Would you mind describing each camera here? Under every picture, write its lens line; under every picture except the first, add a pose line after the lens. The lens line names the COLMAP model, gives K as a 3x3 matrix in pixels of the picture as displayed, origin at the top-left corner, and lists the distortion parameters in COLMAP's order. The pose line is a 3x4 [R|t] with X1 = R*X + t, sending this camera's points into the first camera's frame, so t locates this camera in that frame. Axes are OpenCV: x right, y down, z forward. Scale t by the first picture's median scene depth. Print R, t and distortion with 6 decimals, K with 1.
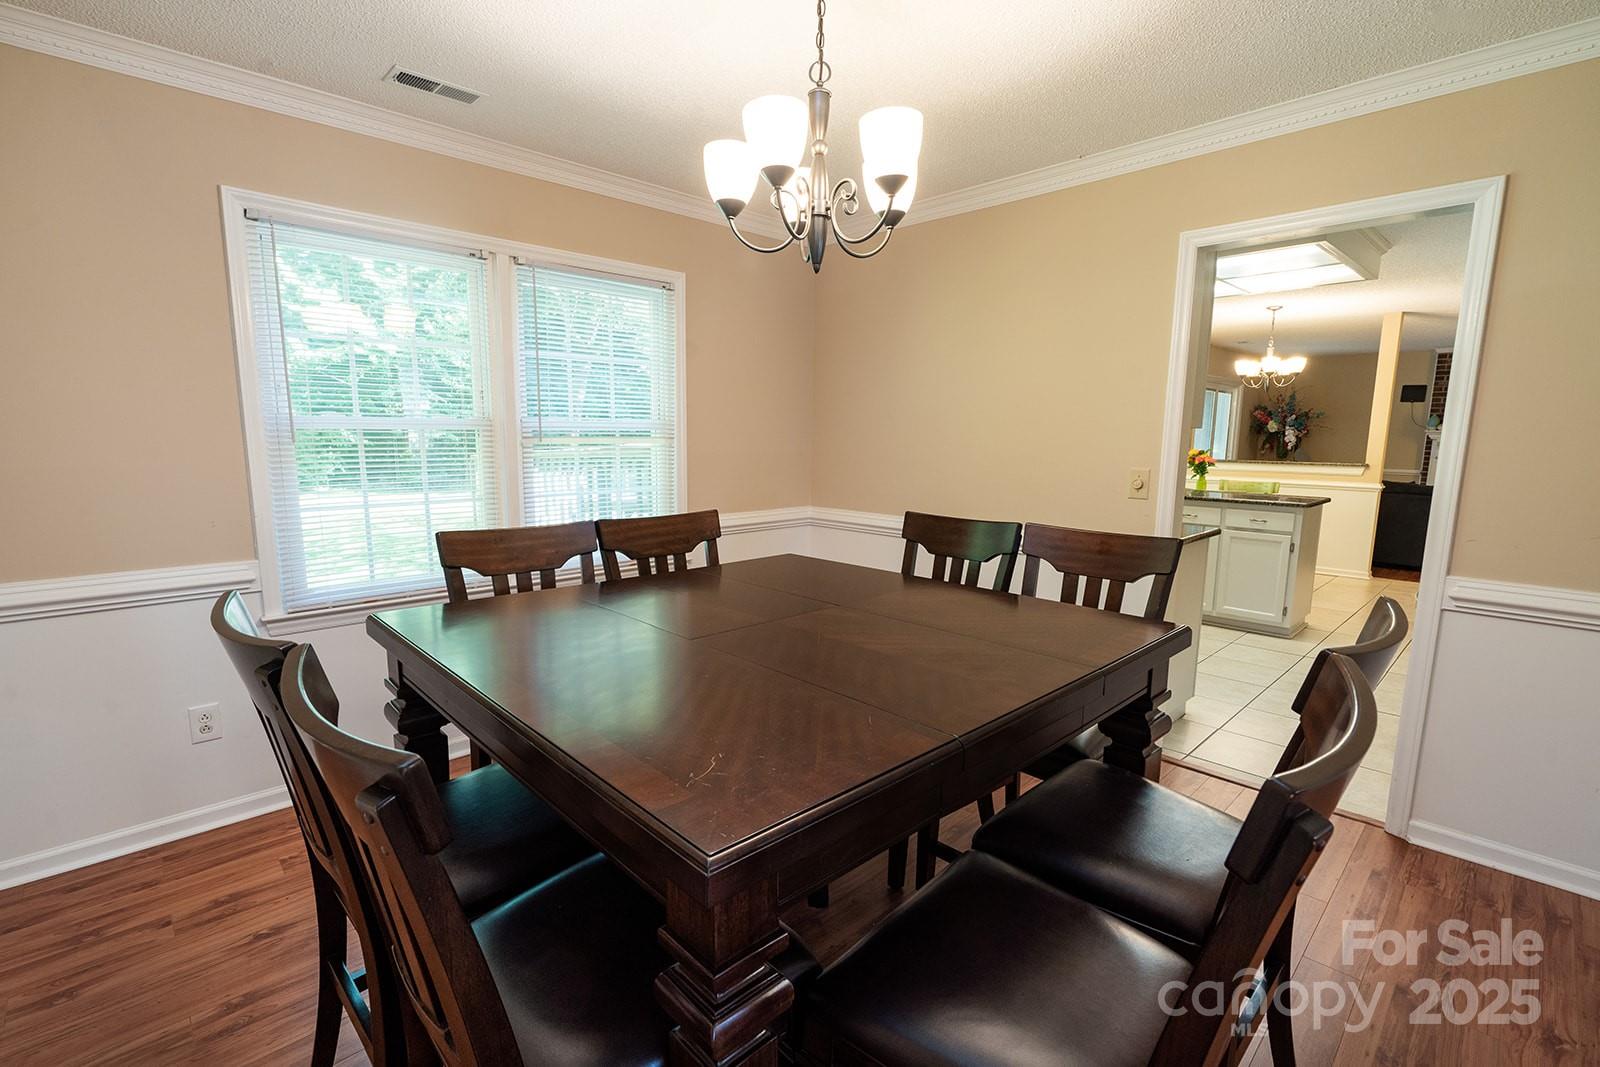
lens RADIAL K [[724.3, 0, 801.5], [0, 724.3, 544.0], [0, 0, 1]] dist [0.002460, 0.000480]
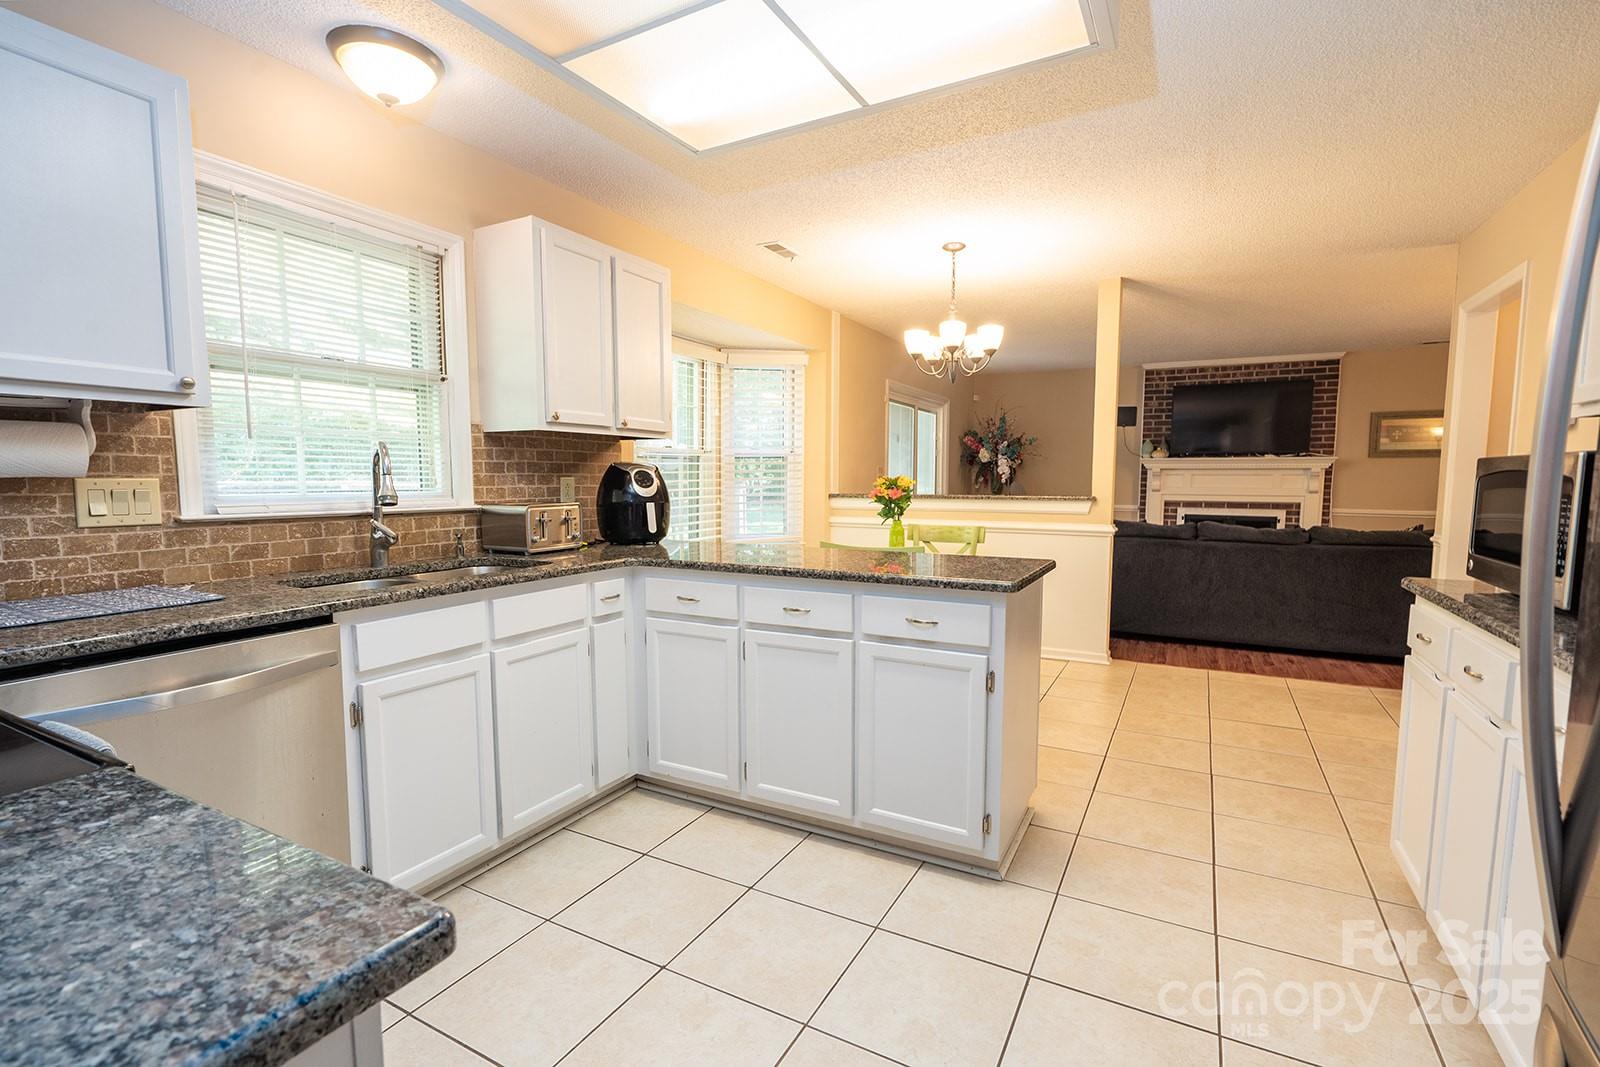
lens RADIAL K [[724.3, 0, 801.5], [0, 724.3, 544.0], [0, 0, 1]] dist [0.002460, 0.000480]
pose [[0.954742, -0.033580, 0.295535, 0.260332], [0.051648, 0.997229, -0.053543, -0.036251], [-0.292918, 0.066383, 0.953830, 0.359763]]
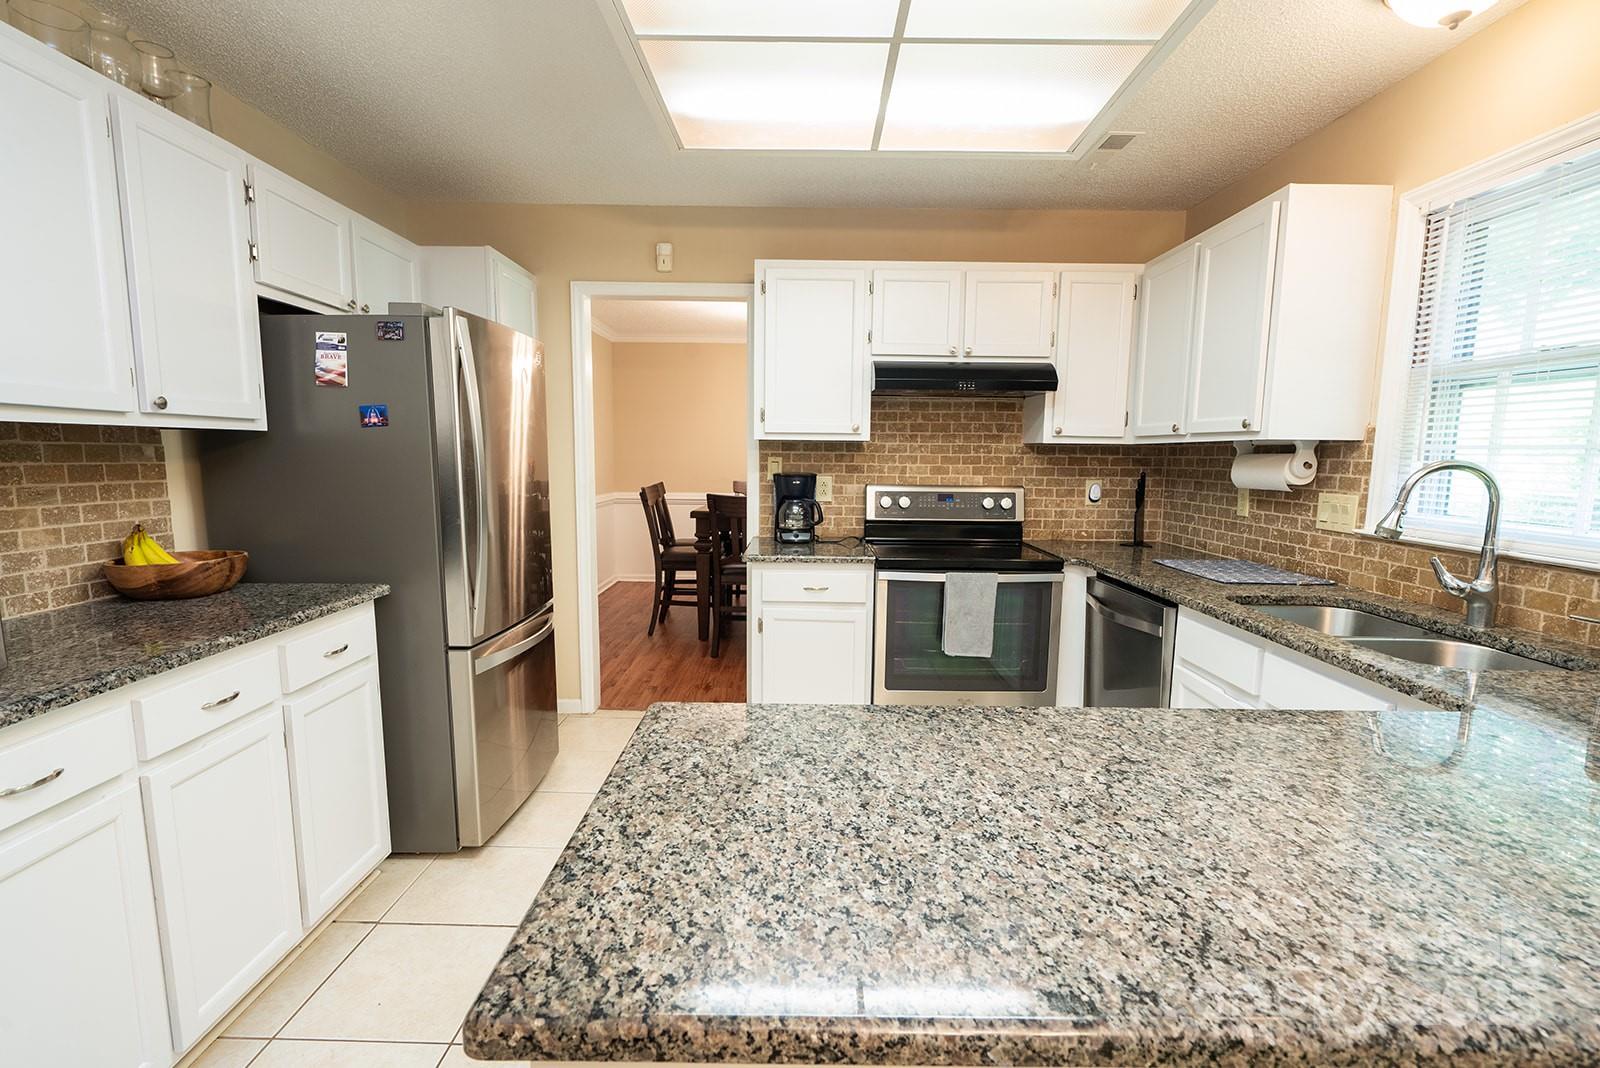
lens RADIAL K [[724.3, 0, 801.5], [0, 724.3, 544.5], [0, 0, 1]] dist [0.002460, 0.000480]
pose [[-0.702423, 0.076570, -0.707629, 0.493138], [-0.126049, 0.965100, 0.229551, -0.103329], [0.700509, 0.250438, -0.668257, 0.702712]]
